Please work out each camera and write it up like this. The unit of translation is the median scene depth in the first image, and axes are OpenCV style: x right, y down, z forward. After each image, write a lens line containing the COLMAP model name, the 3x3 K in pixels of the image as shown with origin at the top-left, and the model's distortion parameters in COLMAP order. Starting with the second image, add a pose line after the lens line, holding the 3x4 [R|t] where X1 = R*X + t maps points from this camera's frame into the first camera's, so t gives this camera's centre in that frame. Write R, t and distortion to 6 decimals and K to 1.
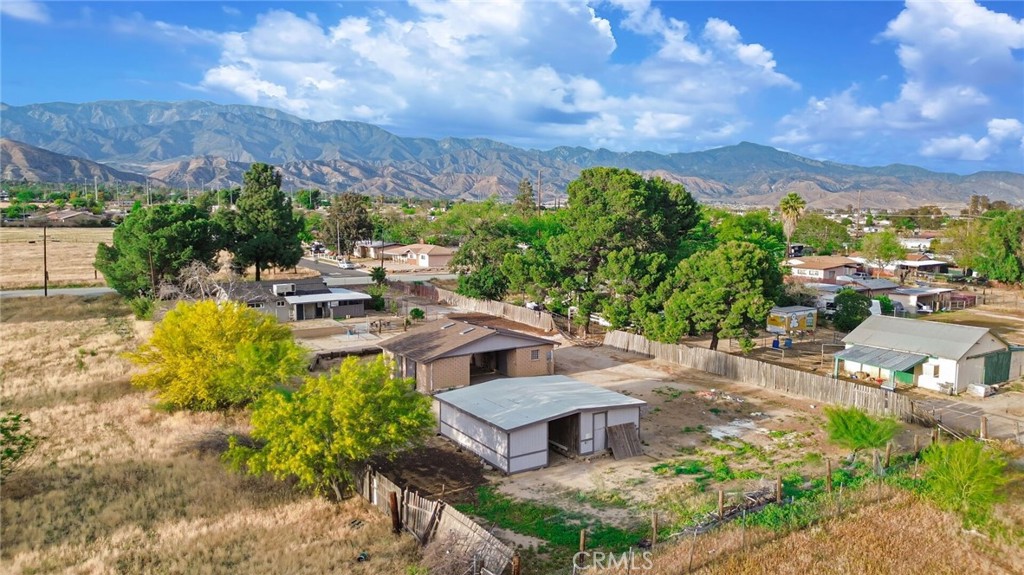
lens RADIAL K [[723.4, 0, 512.0], [0, 723.4, 287.5], [0, 0, 1]] dist [0.079358, -0.084345]
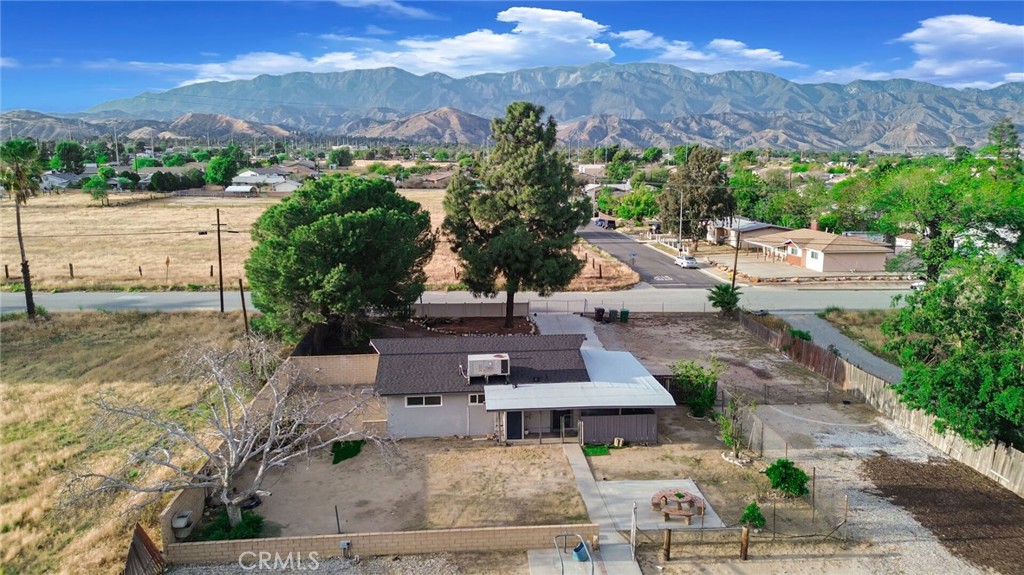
lens RADIAL K [[723.4, 0, 512.0], [0, 723.4, 287.5], [0, 0, 1]] dist [0.079358, -0.084345]
pose [[0.871372, 0.078085, -0.484369, -0.078010], [-0.048655, 0.996140, 0.073057, -0.081382], [0.488205, -0.040092, 0.871808, 0.597677]]
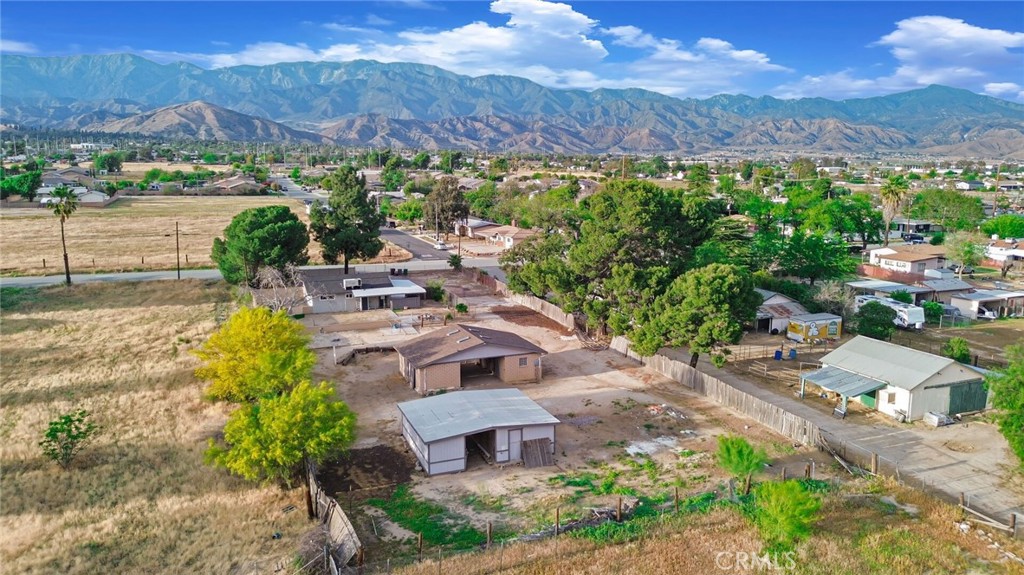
lens RADIAL K [[723.4, 0, 512.0], [0, 723.4, 287.5], [0, 0, 1]] dist [0.079358, -0.084345]
pose [[0.979158, 0.030757, -0.200759, 0.170636], [-0.018113, 0.997752, 0.064513, -0.069905], [0.202292, -0.059532, 0.977514, -0.087612]]
